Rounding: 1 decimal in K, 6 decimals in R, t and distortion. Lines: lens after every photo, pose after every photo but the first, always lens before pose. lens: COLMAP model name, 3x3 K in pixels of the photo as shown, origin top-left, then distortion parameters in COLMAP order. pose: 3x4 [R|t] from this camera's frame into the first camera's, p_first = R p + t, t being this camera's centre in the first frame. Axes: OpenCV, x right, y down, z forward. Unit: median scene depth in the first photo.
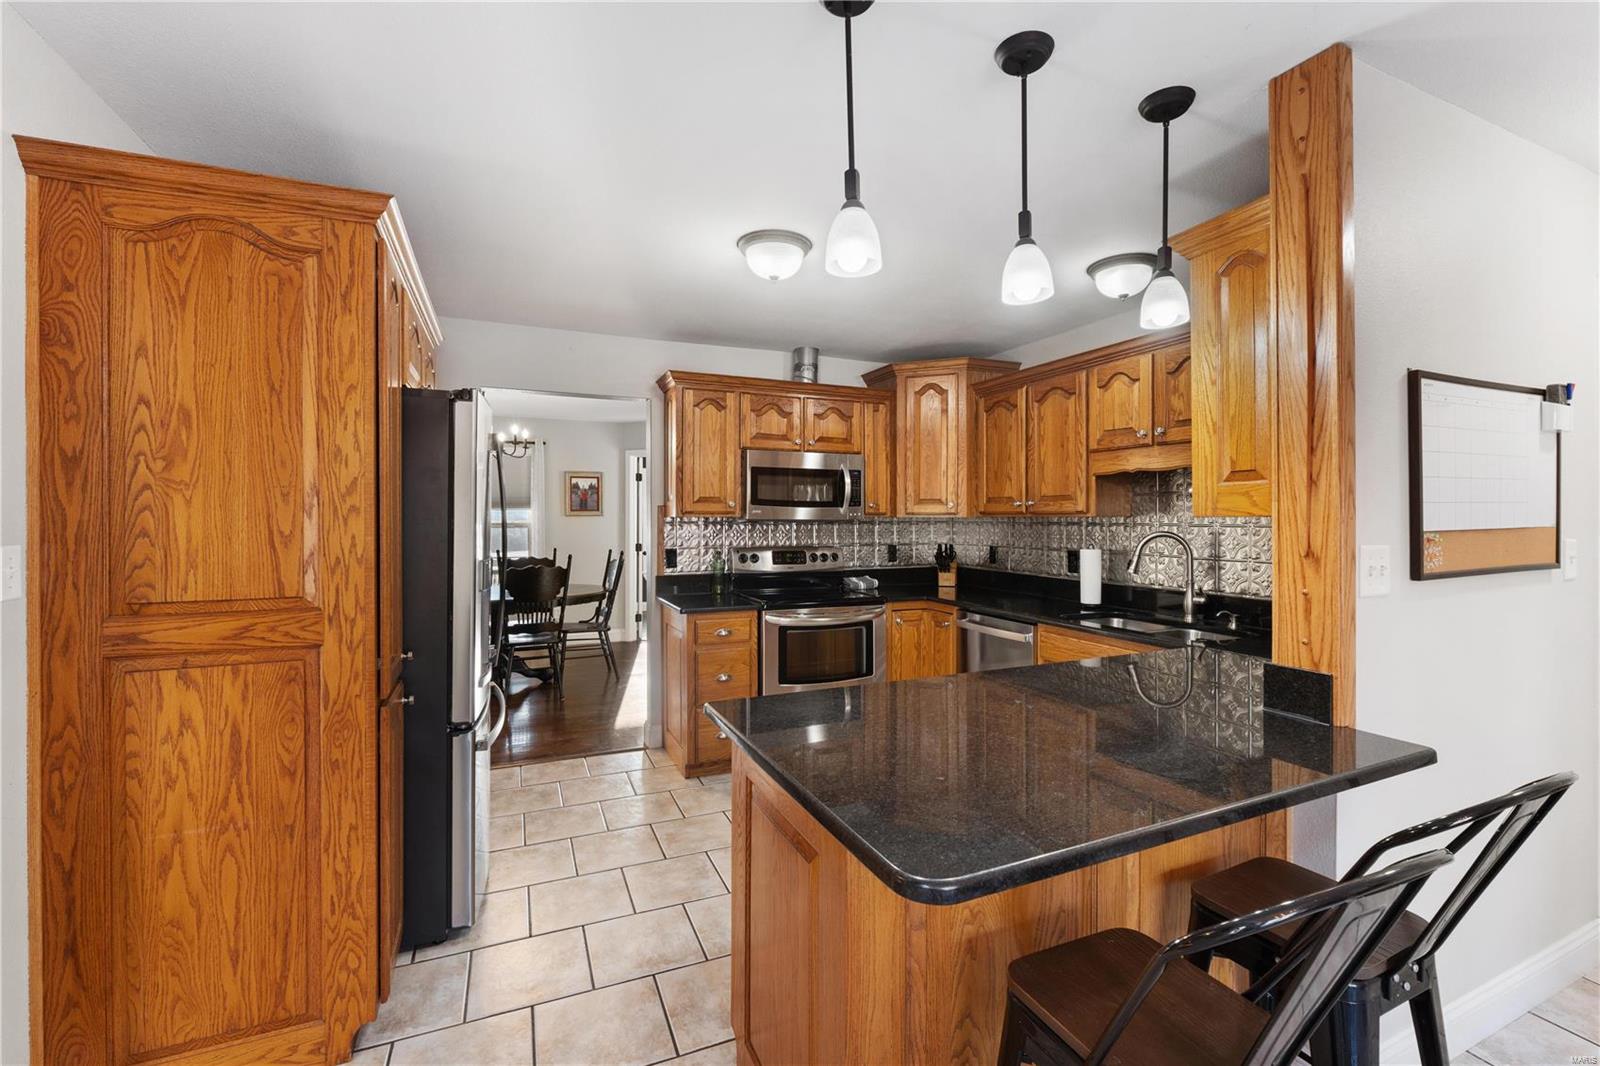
lens RADIAL K [[687.7, 0, 802.5], [0, 687.7, 528.7], [0, 0, 1]] dist [-0.004822, -0.000262]
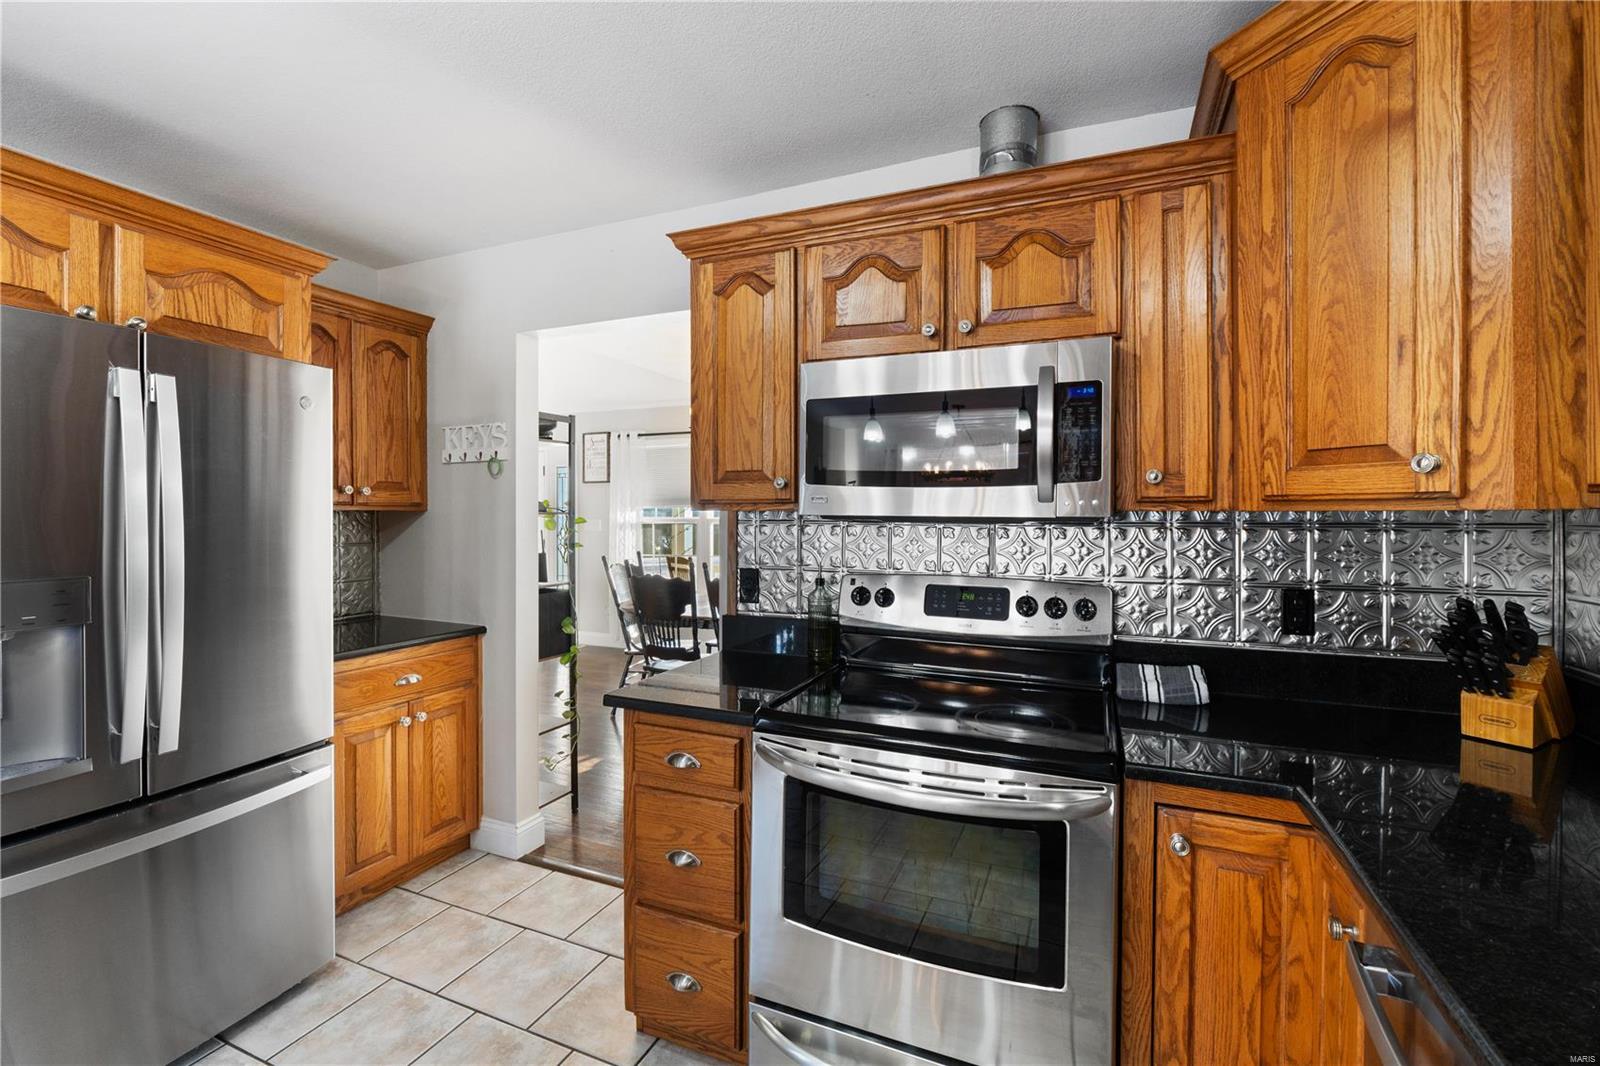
lens RADIAL K [[687.7, 0, 801.1], [0, 687.7, 519.3], [0, 0, 1]] dist [-0.004822, -0.000262]
pose [[0.696541, 0.004951, -0.717500, 0.227976], [-0.010054, 0.999945, -0.002860, -0.009103], [0.717447, 0.009206, 0.696552, 0.620591]]
